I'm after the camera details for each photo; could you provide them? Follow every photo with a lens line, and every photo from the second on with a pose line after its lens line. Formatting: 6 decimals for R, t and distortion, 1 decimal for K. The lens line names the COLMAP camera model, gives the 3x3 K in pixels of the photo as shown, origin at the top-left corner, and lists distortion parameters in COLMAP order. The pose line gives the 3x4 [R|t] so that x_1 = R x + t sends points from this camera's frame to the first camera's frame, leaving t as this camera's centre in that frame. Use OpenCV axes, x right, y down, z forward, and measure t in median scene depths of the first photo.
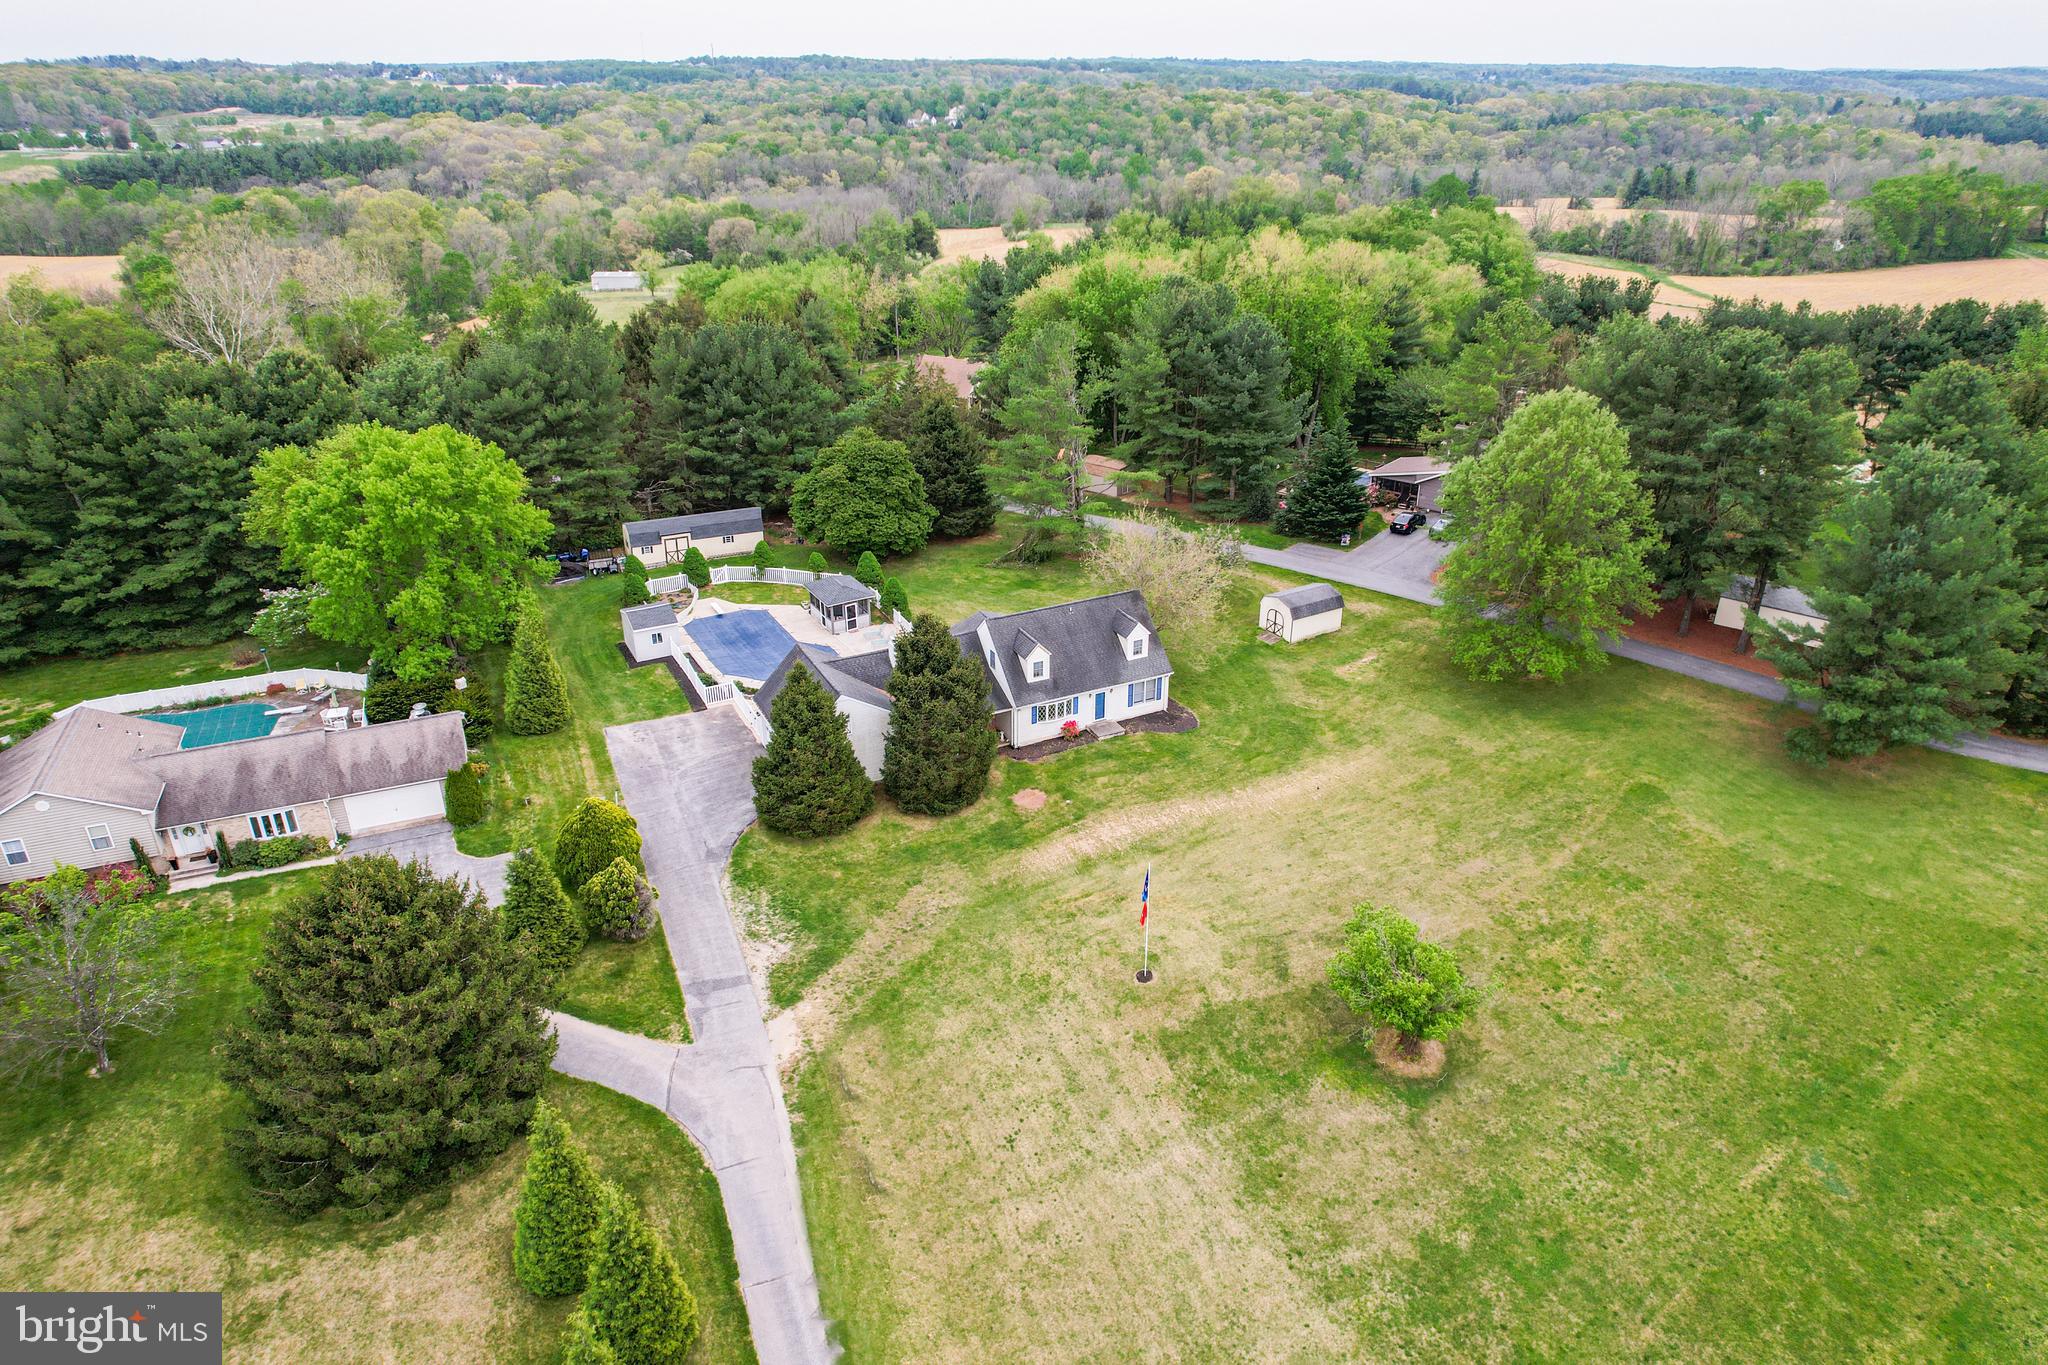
lens RADIAL K [[1309.6, 0, 1026.6], [0, 1309.6, 666.9], [0, 0, 1]] dist [-0.070176, 0.060421]
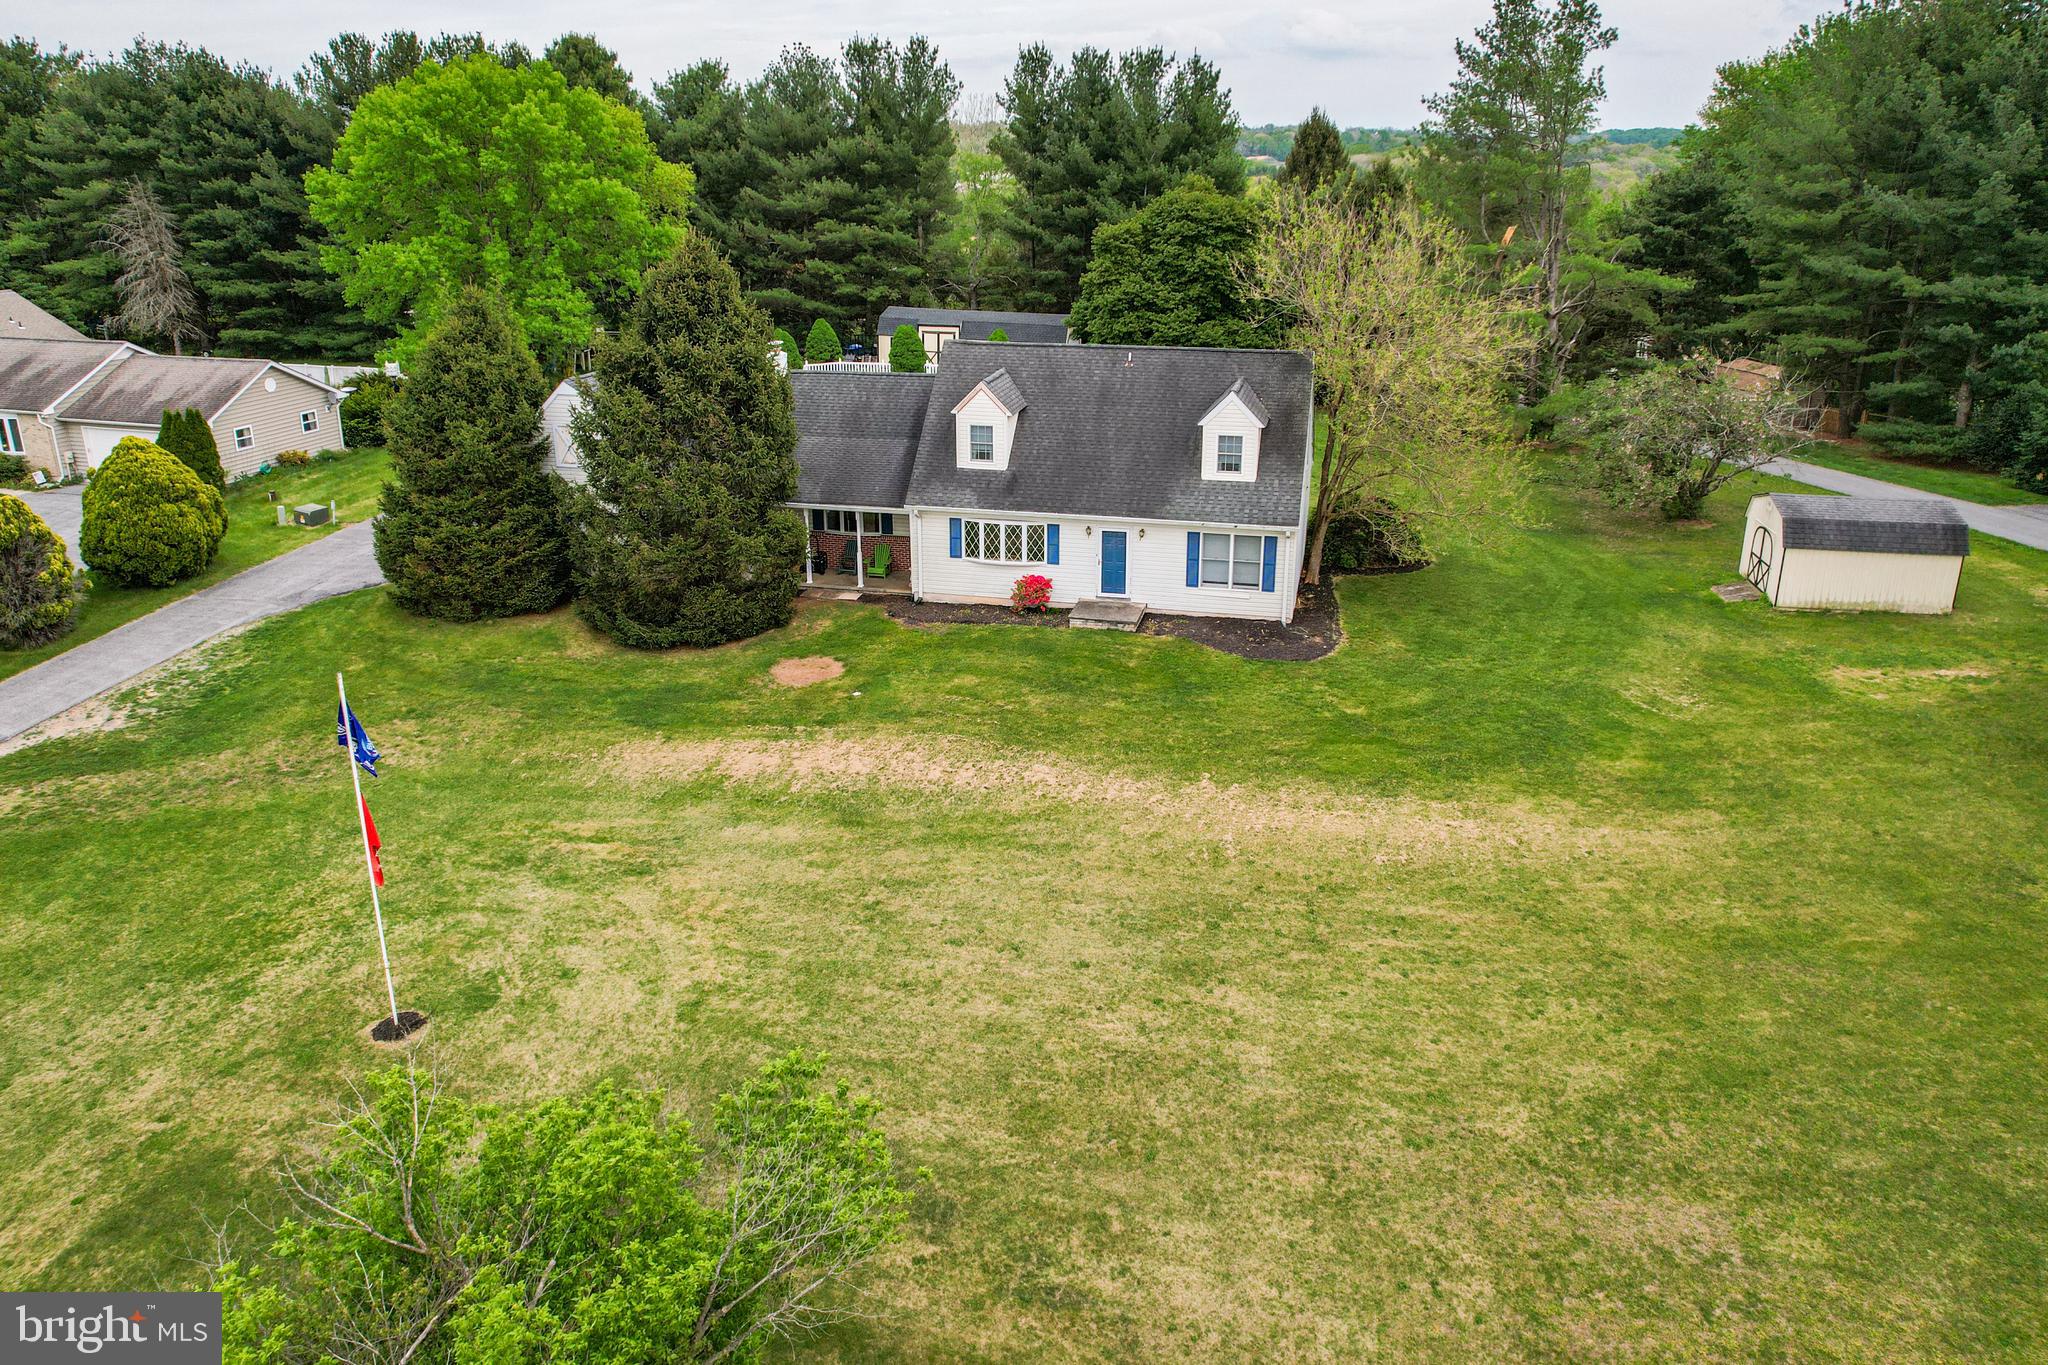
lens RADIAL K [[1450.5, 0, 1022.1], [0, 1450.5, 647.5], [0, 0, 1]] dist [-0.056874, 0.031082]
pose [[0.764309, 0.212760, -0.608741, 0.350005], [-0.273499, 0.961845, -0.007220, 0.071775], [0.583978, 0.172008, 0.793336, 0.605108]]
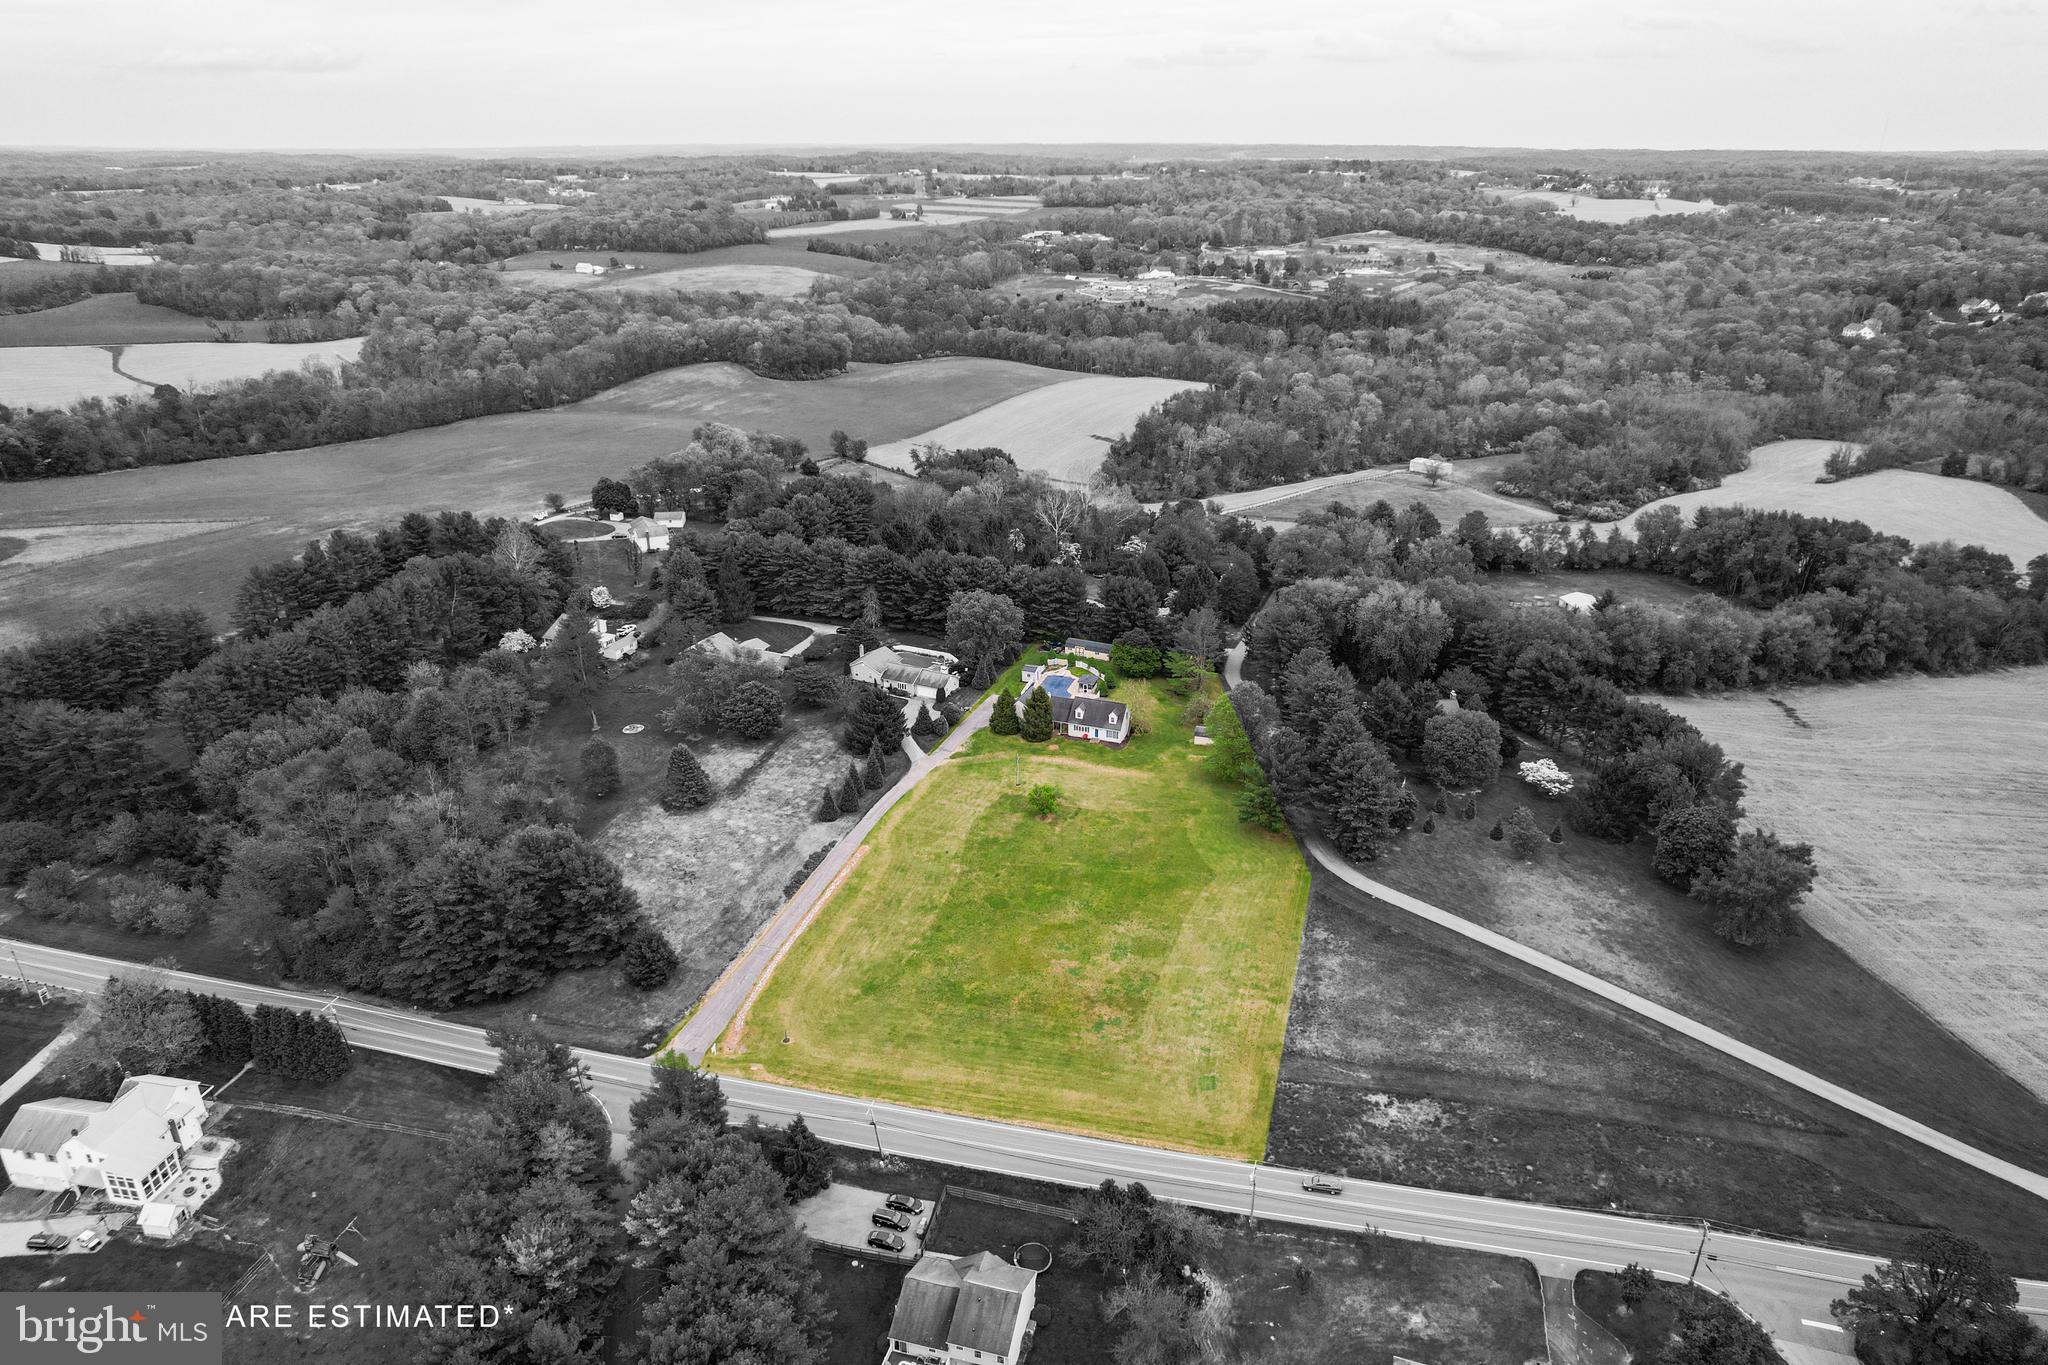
lens RADIAL K [[1309.6, 0, 1018.4], [0, 1309.6, 687.0], [0, 0, 1]] dist [-0.070176, 0.060421]
pose [[0.672674, 0.290929, -0.680346, 2.125243], [-0.312622, 0.945110, 0.095051, -0.329427], [0.670655, 0.148752, 0.726701, -1.510394]]
